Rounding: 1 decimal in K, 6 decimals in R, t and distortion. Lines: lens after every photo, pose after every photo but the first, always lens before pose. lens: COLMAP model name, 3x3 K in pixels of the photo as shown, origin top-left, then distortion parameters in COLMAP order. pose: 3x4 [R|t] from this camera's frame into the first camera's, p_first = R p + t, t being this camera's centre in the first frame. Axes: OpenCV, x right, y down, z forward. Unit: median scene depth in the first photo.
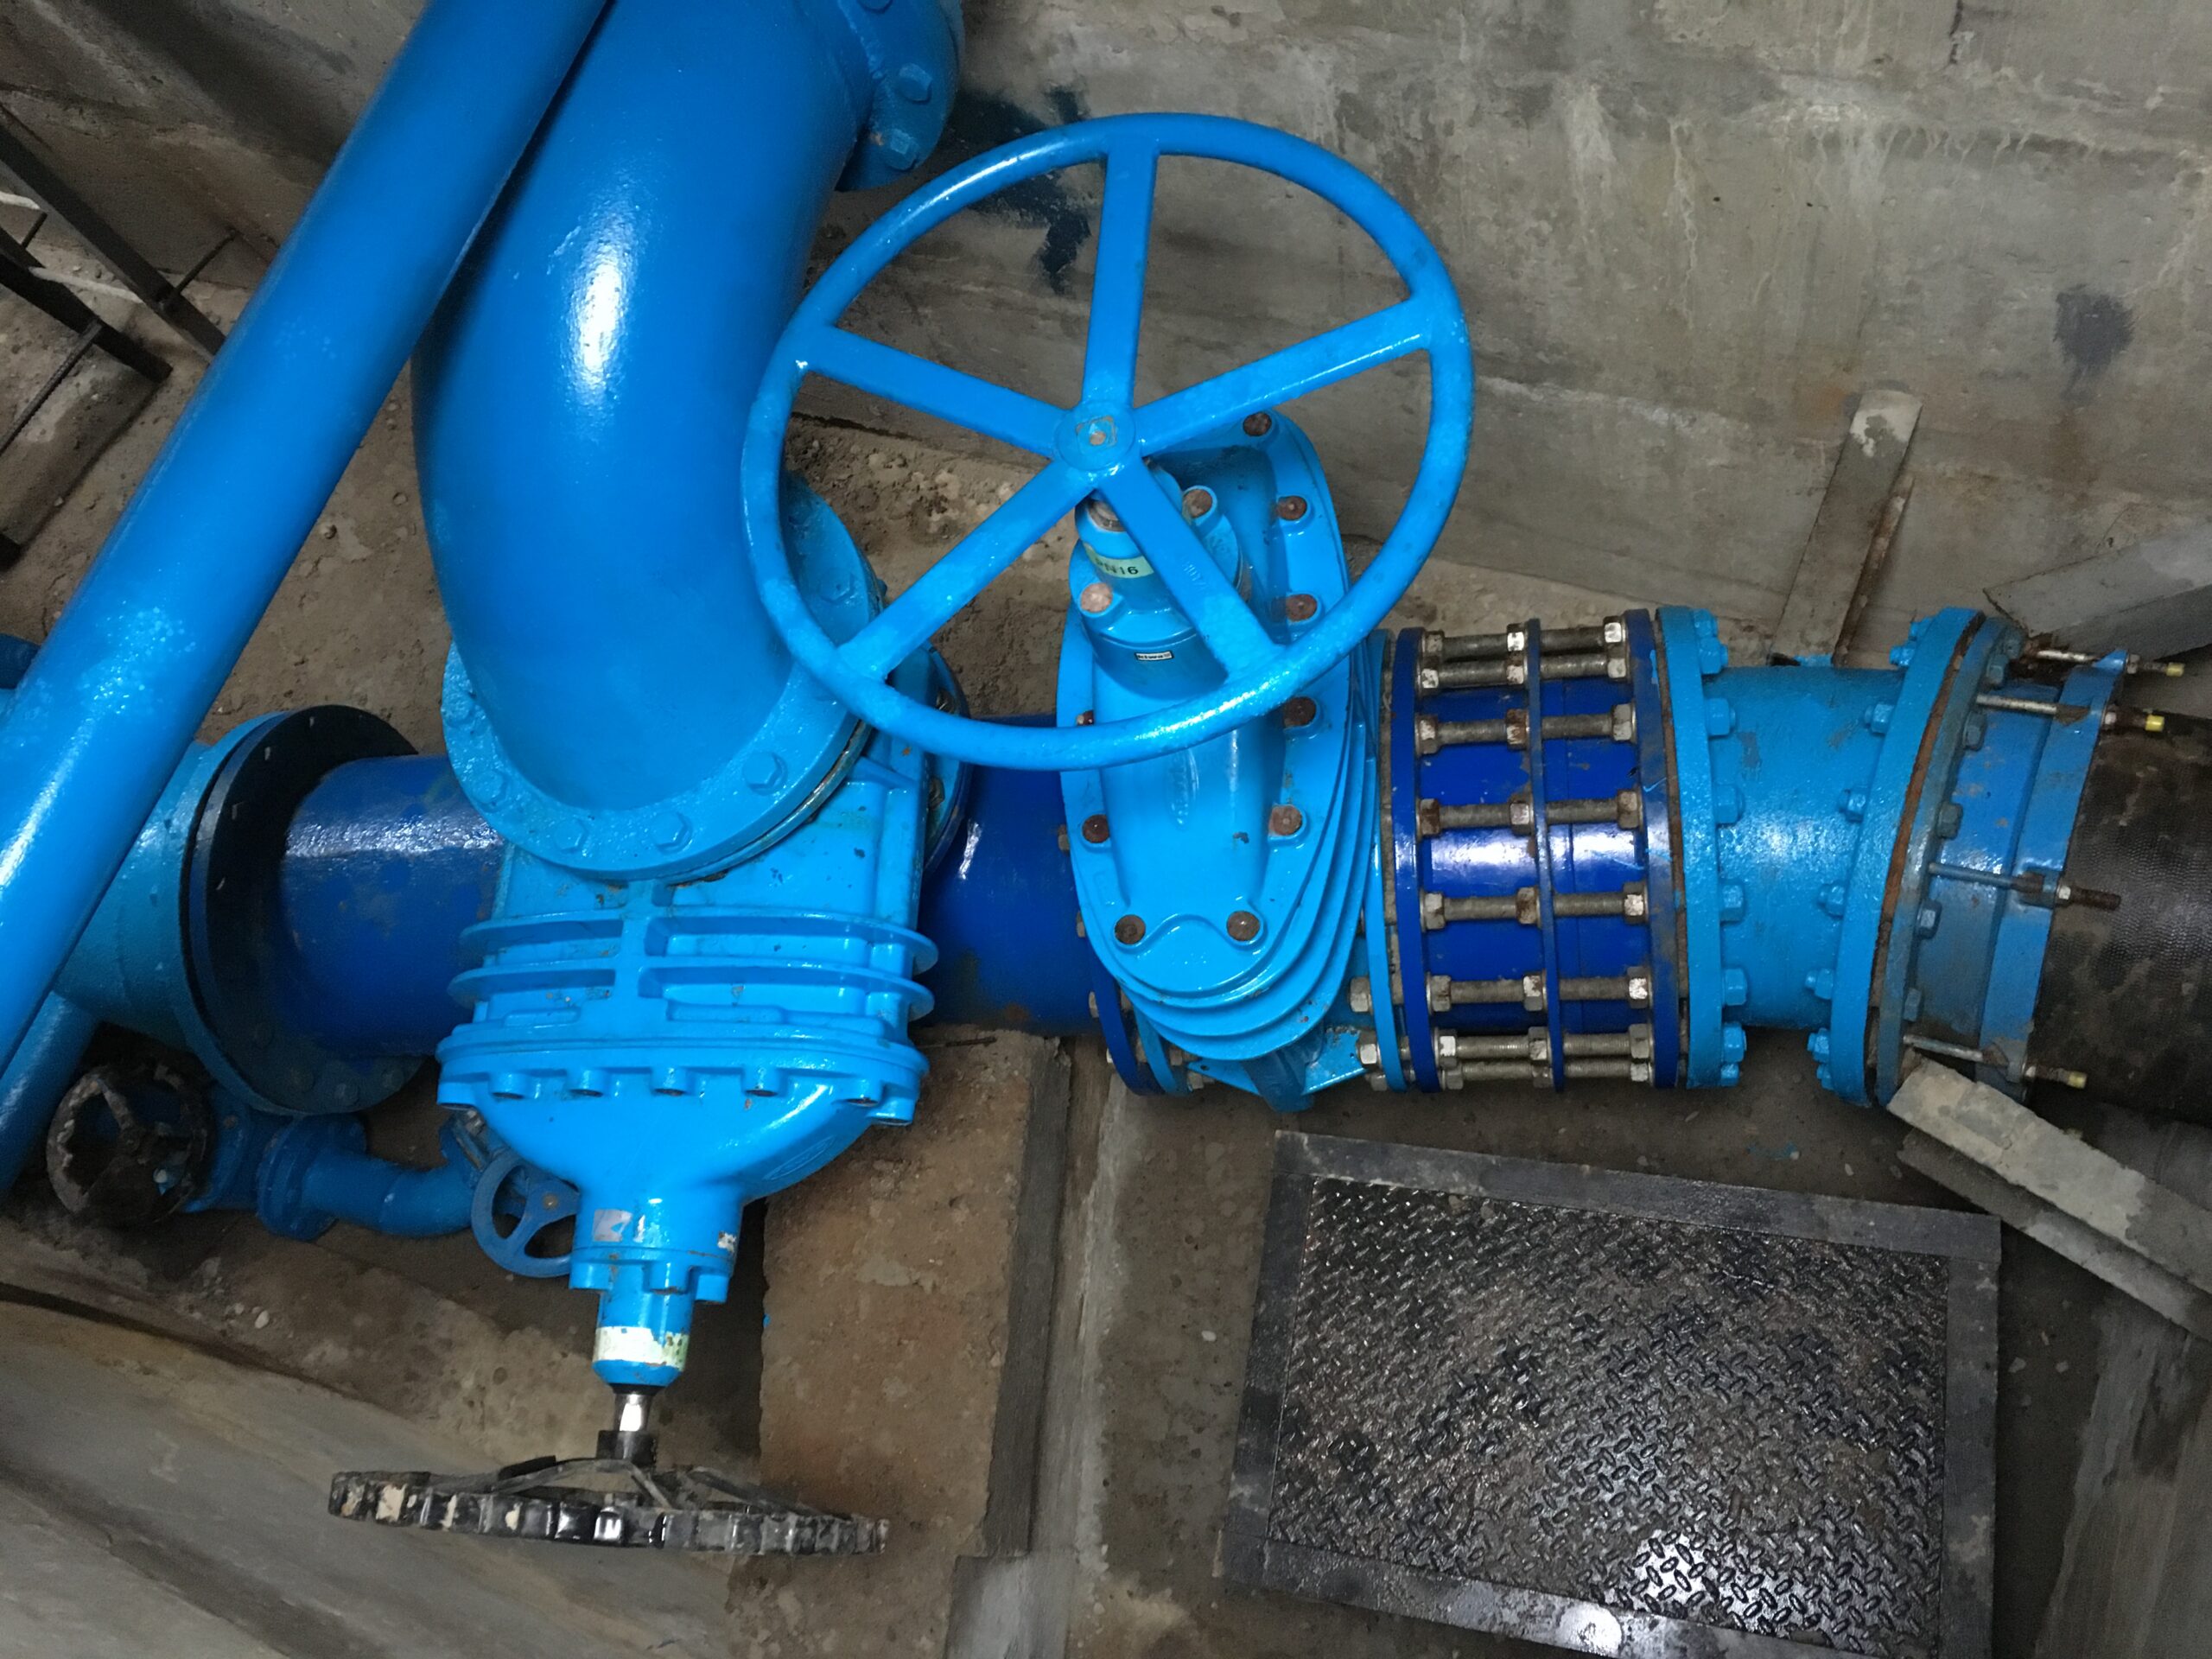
lens RADIAL K [[1867.9, 0, 1106.2], [0, 1867.9, 821.0], [0, 0, 1]] dist [0.085514, -0.112751]
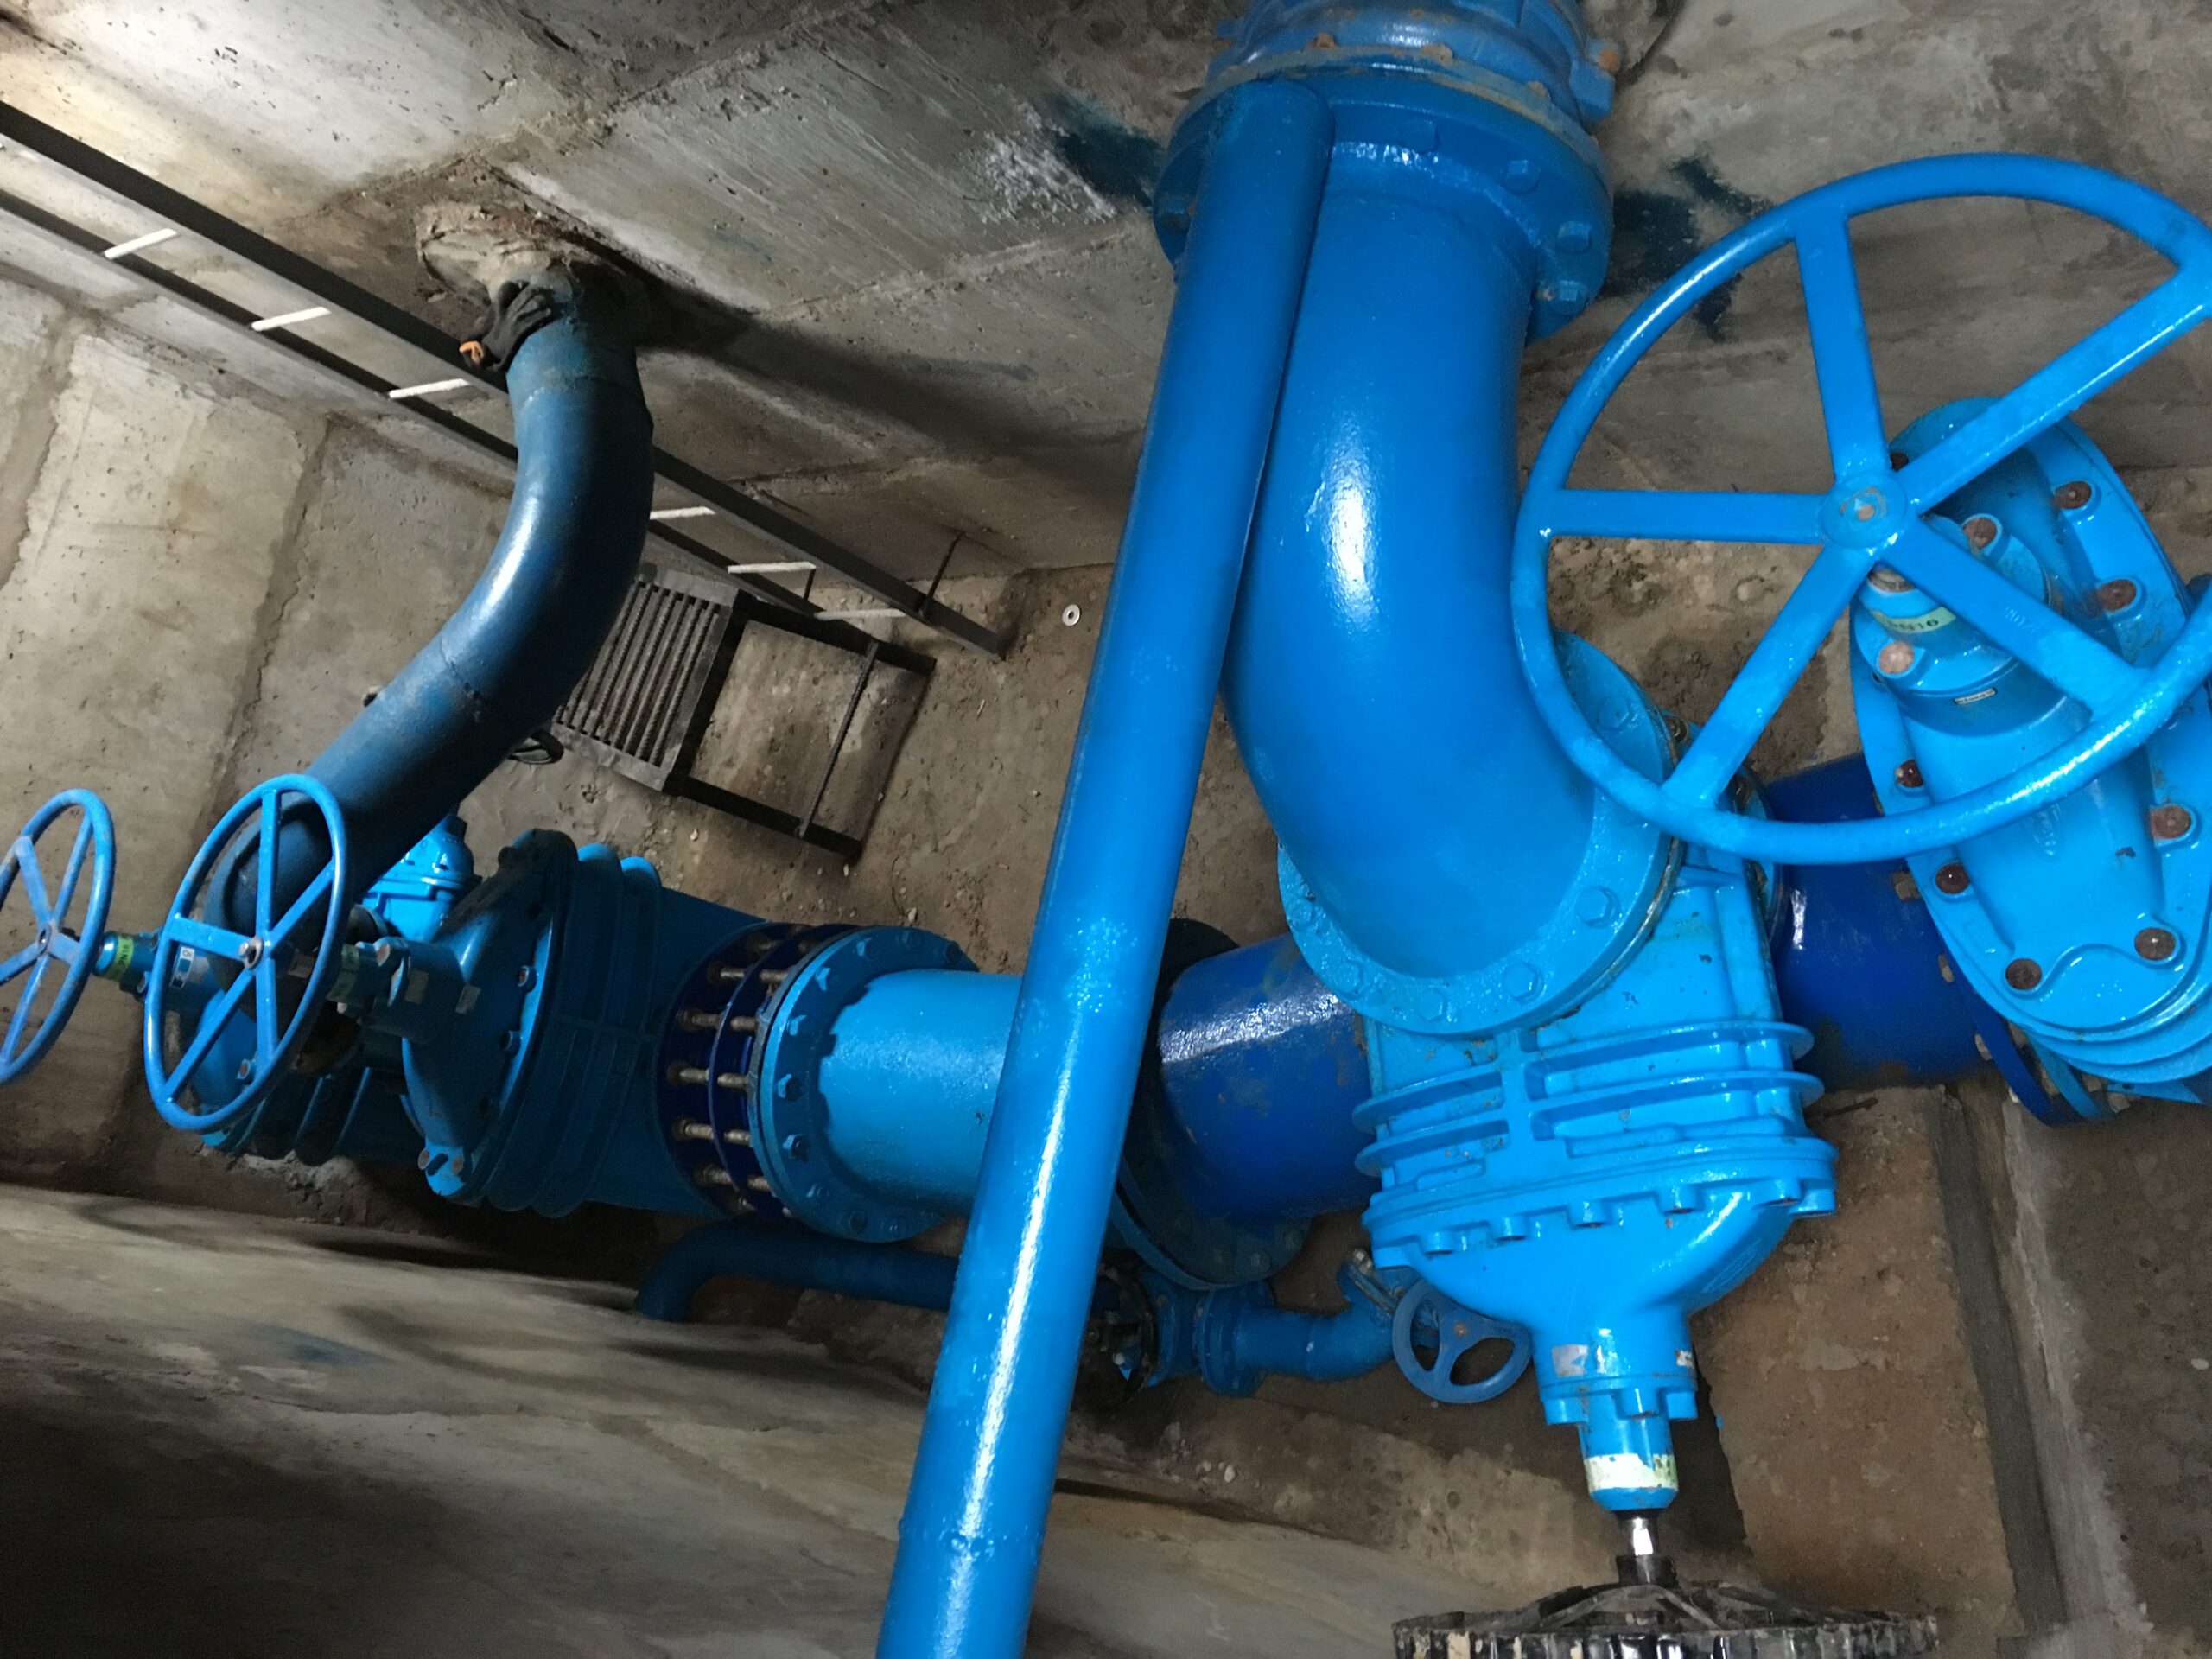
lens RADIAL K [[1867.9, 0, 1106.2], [0, 1867.9, 821.0], [0, 0, 1]] dist [0.085514, -0.112751]
pose [[0.899574, -0.258040, -0.352395, -0.043271], [0.244402, 0.966072, -0.083507, -0.046762], [0.361987, -0.011005, 0.932118, -0.065013]]
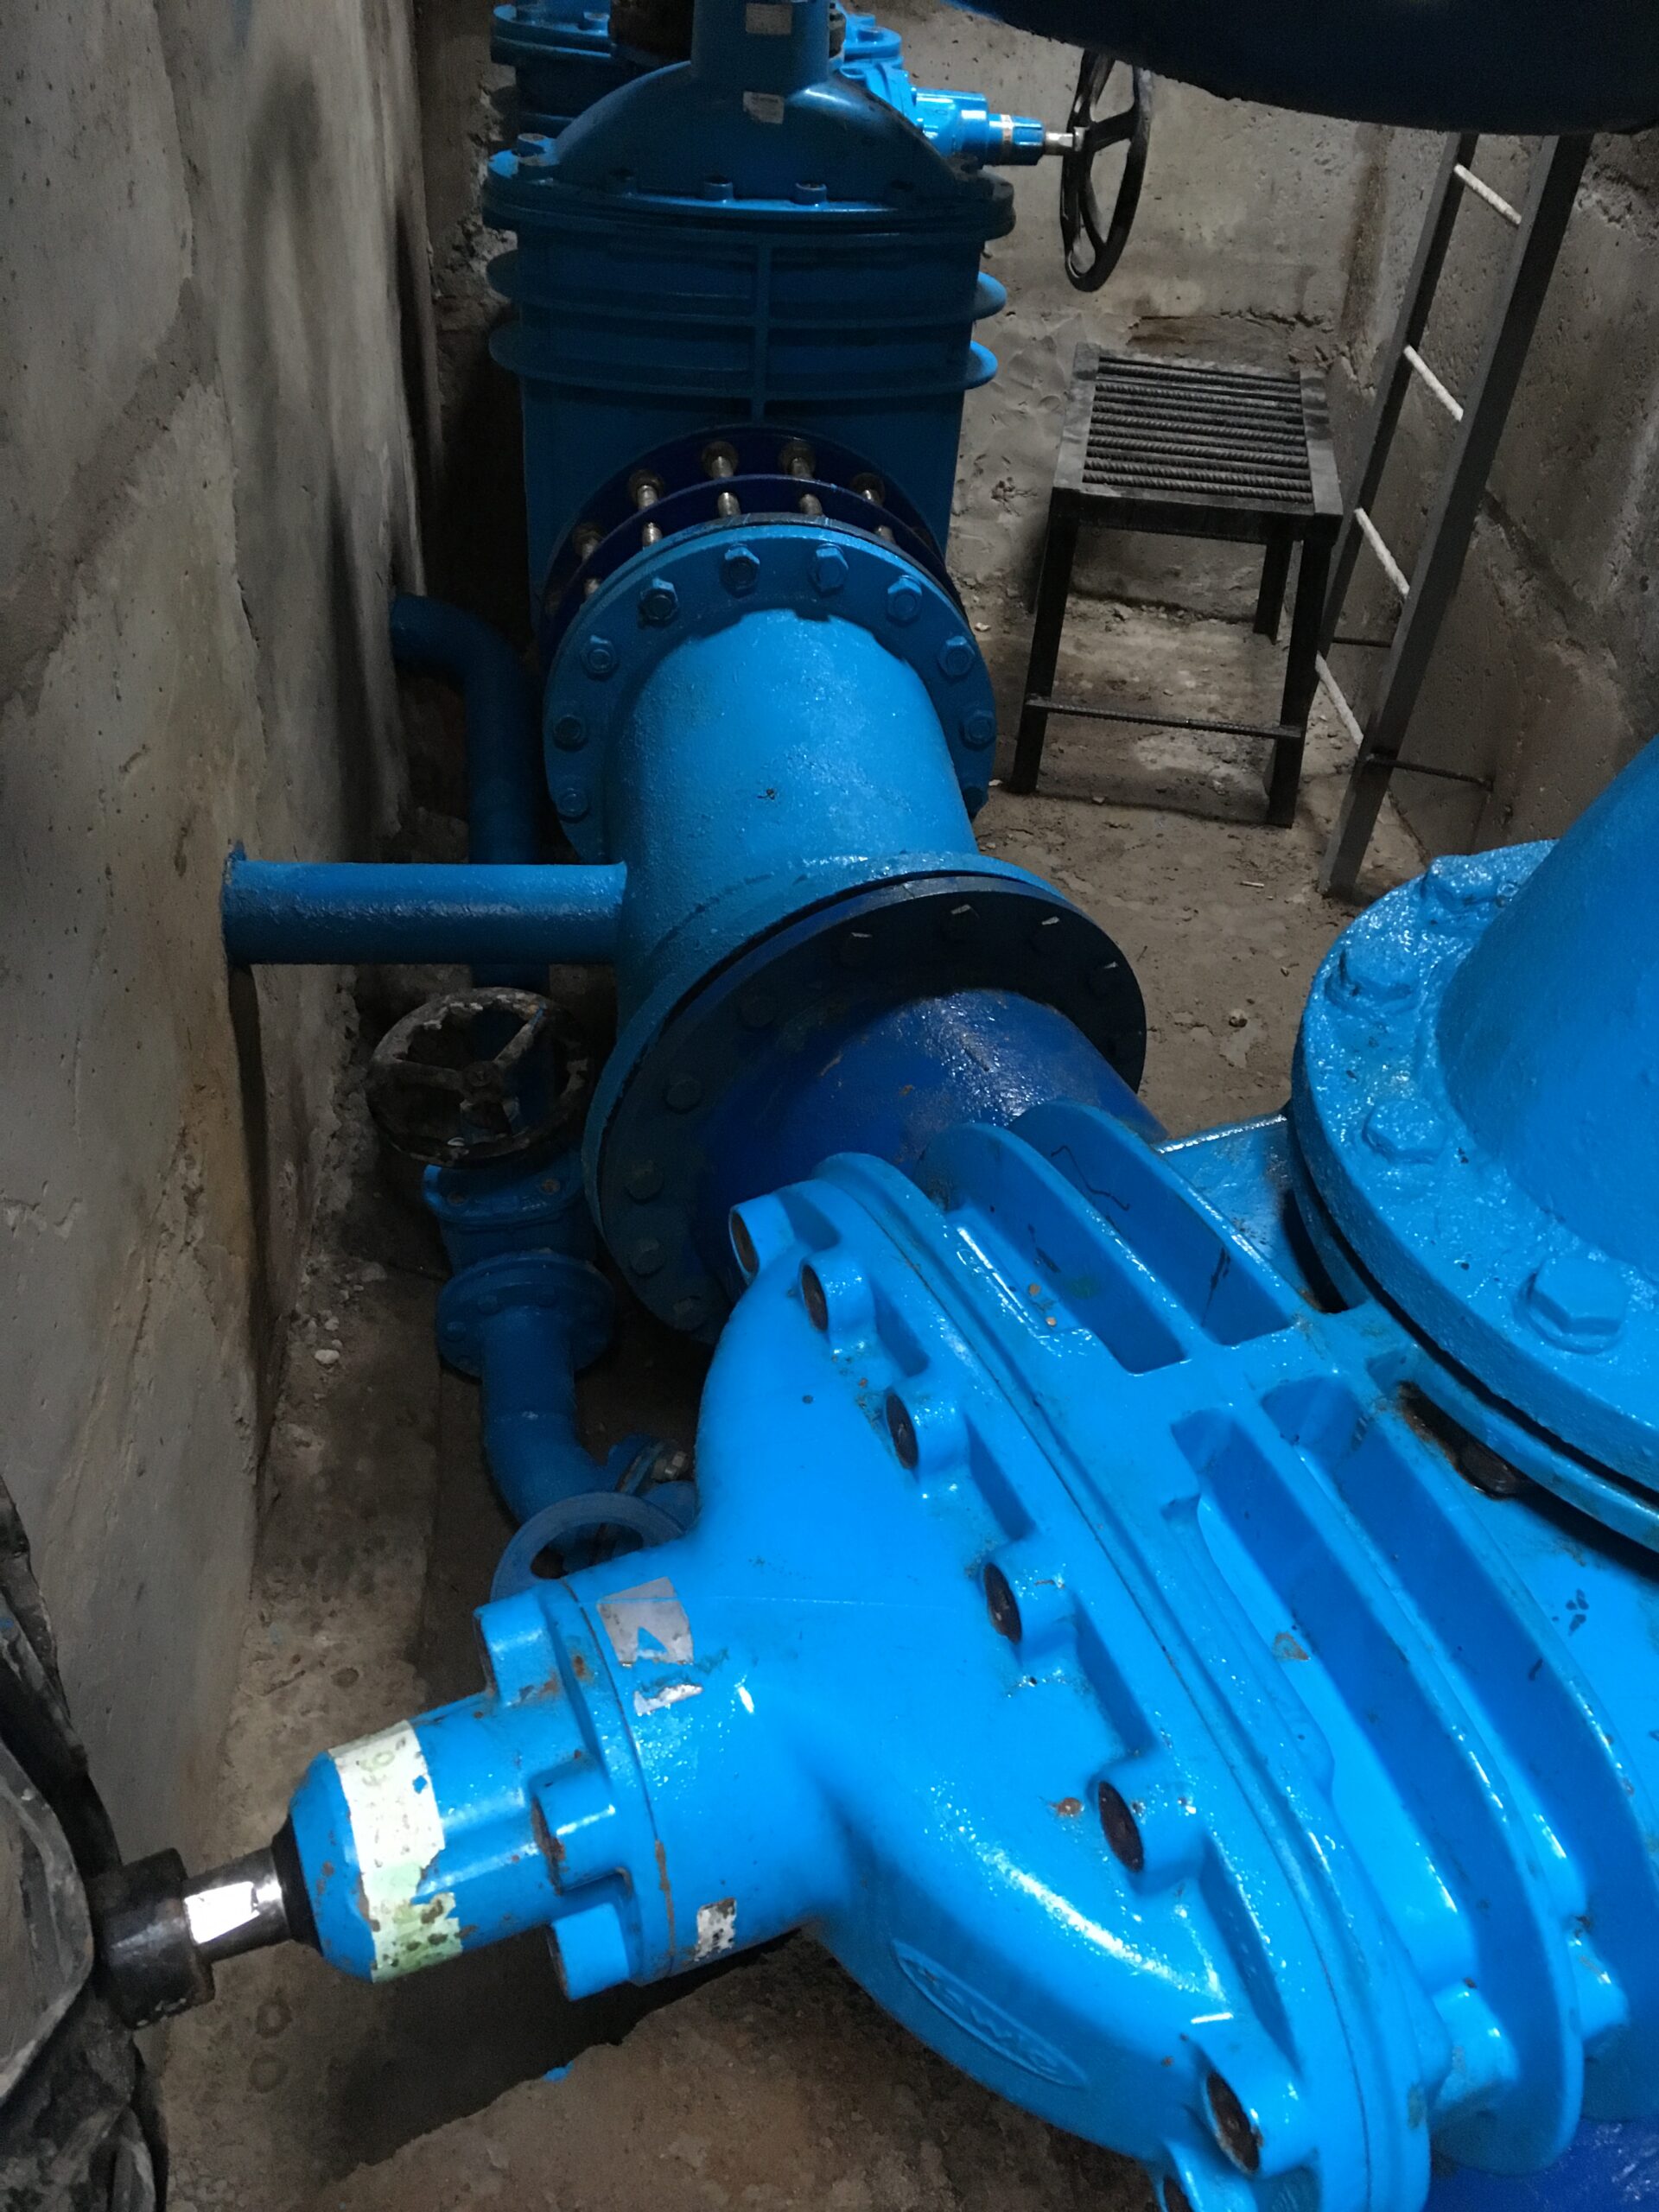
lens RADIAL K [[1867.9, 0, 830.5], [0, 1867.9, 1107.7], [0, 0, 1]] dist [0.085514, -0.112751]
pose [[0.421064, 0.767491, -0.483387, -0.124618], [-0.890727, 0.450474, -0.060650, 0.140087], [0.171205, 0.456103, 0.873304, 0.550124]]
